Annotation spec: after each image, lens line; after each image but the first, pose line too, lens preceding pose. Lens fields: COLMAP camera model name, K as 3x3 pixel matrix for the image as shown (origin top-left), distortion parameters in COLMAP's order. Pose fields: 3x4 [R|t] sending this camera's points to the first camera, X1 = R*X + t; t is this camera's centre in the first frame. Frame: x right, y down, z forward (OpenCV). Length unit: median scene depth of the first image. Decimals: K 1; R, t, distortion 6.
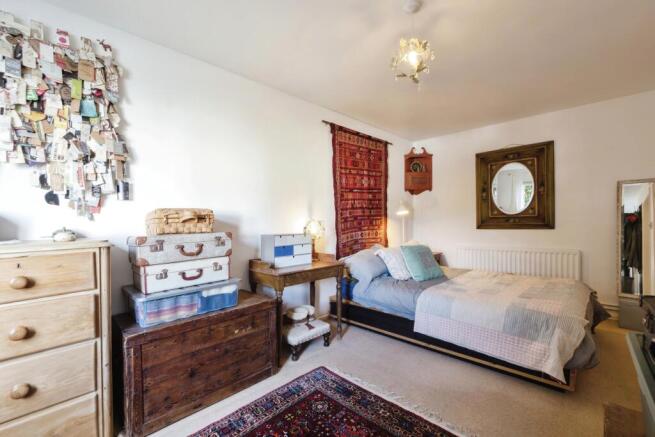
lens RADIAL K [[280.6, 0, 327.7], [0, 280.6, 222.4], [0, 0, 1]] dist [0.001218, -0.000171]
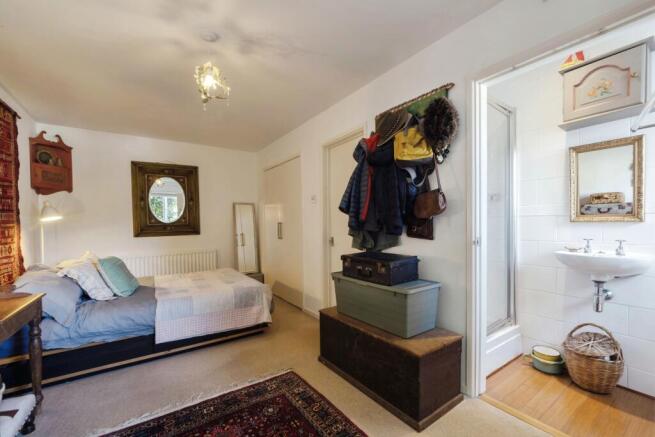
lens RADIAL K [[280.6, 0, 327.7], [0, 280.6, 222.4], [0, 0, 1]] dist [0.001218, -0.000171]
pose [[0.189661, 0.015323, 0.981730, -0.323170], [0.020572, 0.999597, -0.019576, 0.004890], [-0.981634, 0.023909, 0.189270, 0.151464]]
